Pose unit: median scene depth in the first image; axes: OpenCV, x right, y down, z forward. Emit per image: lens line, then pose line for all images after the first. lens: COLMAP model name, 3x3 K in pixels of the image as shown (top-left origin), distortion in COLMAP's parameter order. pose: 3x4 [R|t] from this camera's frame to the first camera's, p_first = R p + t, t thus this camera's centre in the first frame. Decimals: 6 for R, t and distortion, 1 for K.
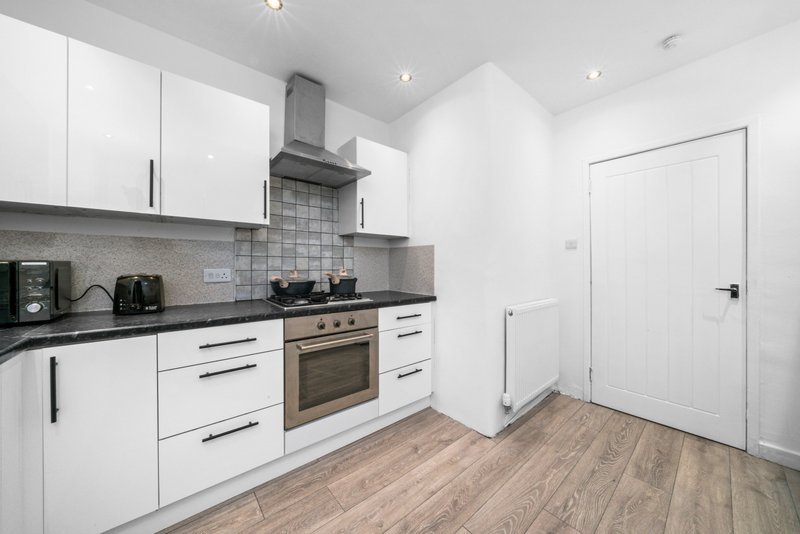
lens RADIAL K [[277.7, 0, 400.0], [0, 277.7, 267.0], [0, 0, 1]] dist [0.000187, 0.000314]
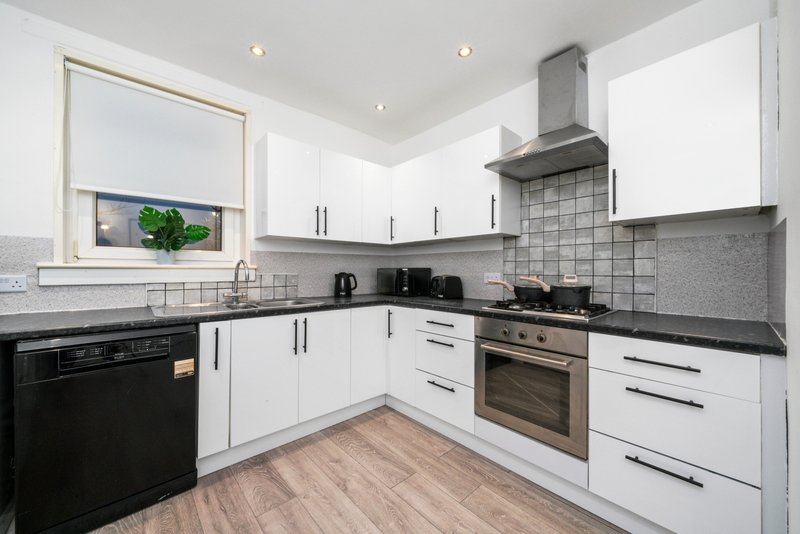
lens RADIAL K [[302.9, 0, 400.9], [0, 302.9, 274.1], [0, 0, 1]] dist [-0.000028, 0.000084]
pose [[0.038258, 0.012975, -0.999184, 0.649767], [-0.000971, 0.999916, 0.012947, -0.004134], [0.999267, 0.000475, 0.038268, 0.511340]]
